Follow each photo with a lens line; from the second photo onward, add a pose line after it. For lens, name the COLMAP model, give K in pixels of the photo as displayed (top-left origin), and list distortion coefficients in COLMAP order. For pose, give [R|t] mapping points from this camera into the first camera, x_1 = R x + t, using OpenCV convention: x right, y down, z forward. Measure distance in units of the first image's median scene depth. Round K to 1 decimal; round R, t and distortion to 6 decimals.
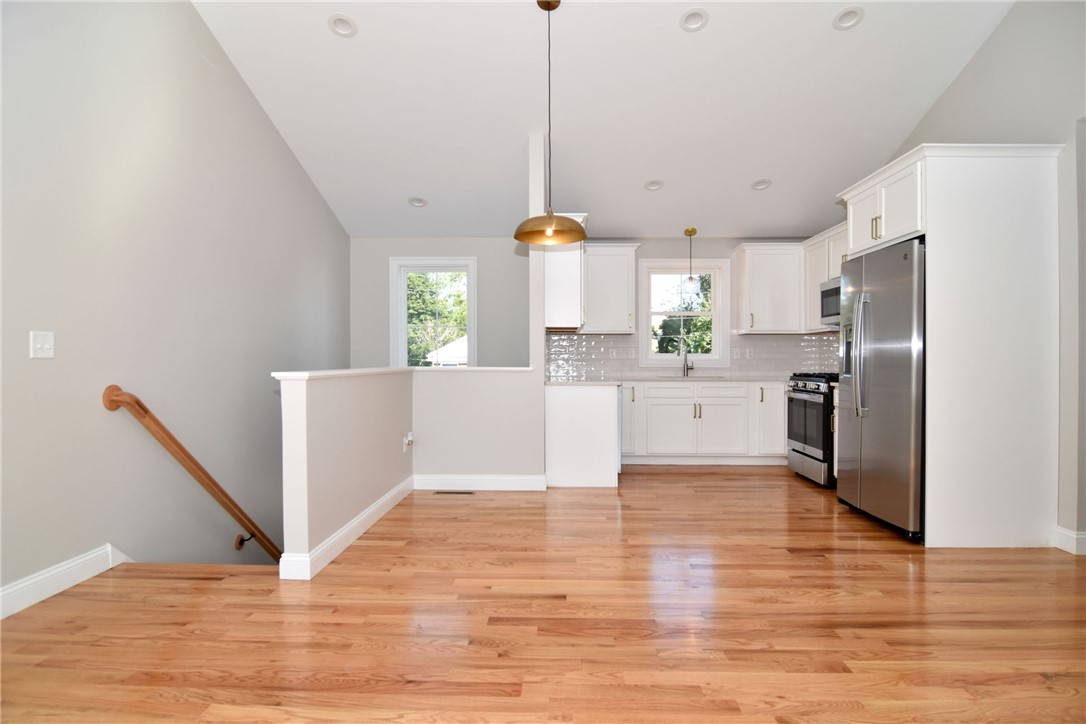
lens RADIAL K [[555.1, 0, 522.6], [0, 555.1, 359.4], [0, 0, 1]] dist [-0.003976, -0.010733]
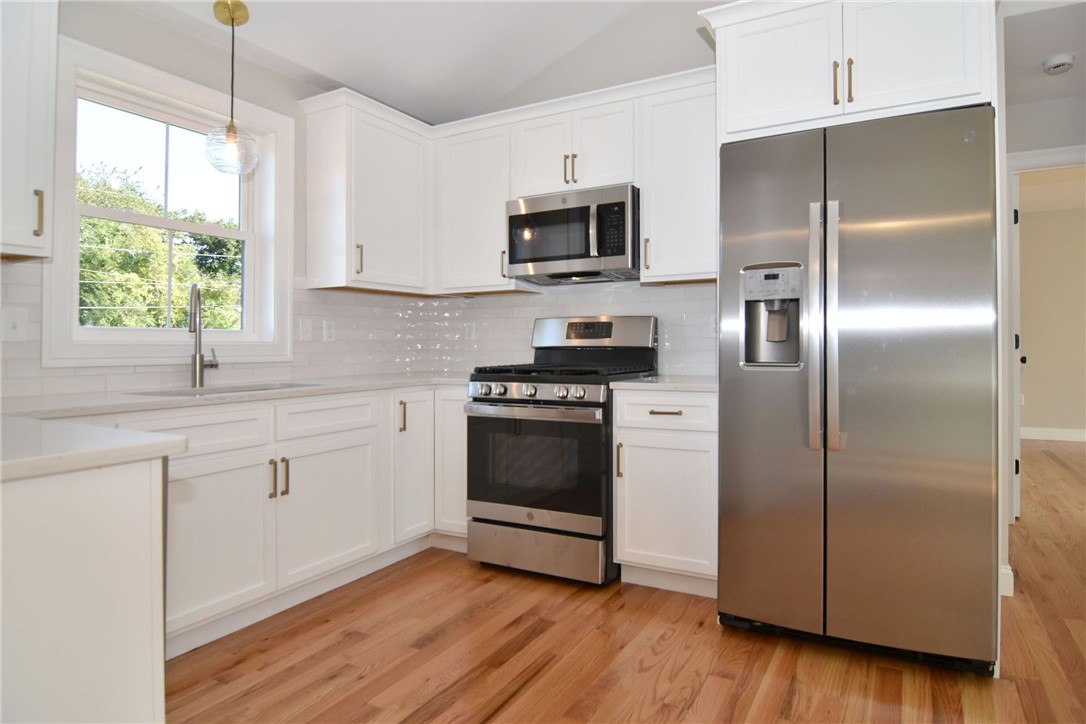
lens RADIAL K [[589.1, 0, 548.2], [0, 589.1, 333.6], [0, 0, 1]] dist [-0.002241, -0.002982]
pose [[0.386937, 0.011290, 0.922037, 0.018077], [0.011111, 0.999795, -0.016905, 0.003957], [-0.922039, 0.016786, 0.386732, 0.803801]]
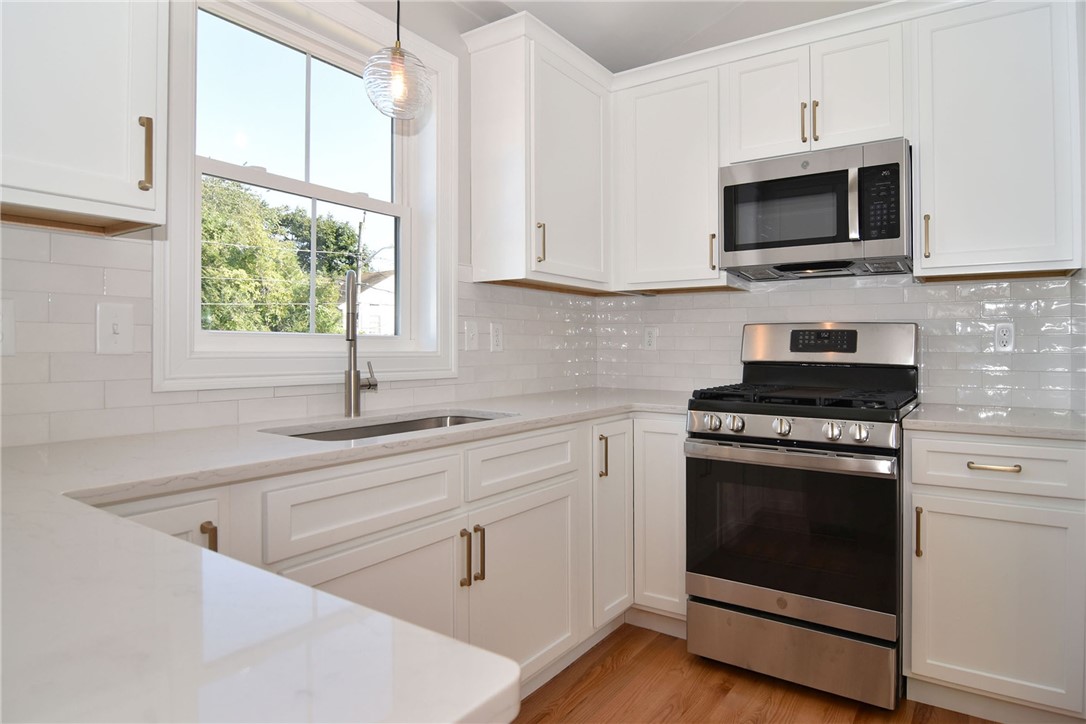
lens RADIAL K [[618.1, 0, 570.5], [0, 618.1, 356.8], [0, 0, 1]] dist [-0.000651, -0.013656]
pose [[0.494901, -0.011493, 0.868874, 0.098982], [-0.006979, 0.999828, 0.017201, -0.005714], [-0.868922, -0.014577, 0.494735, 0.963743]]
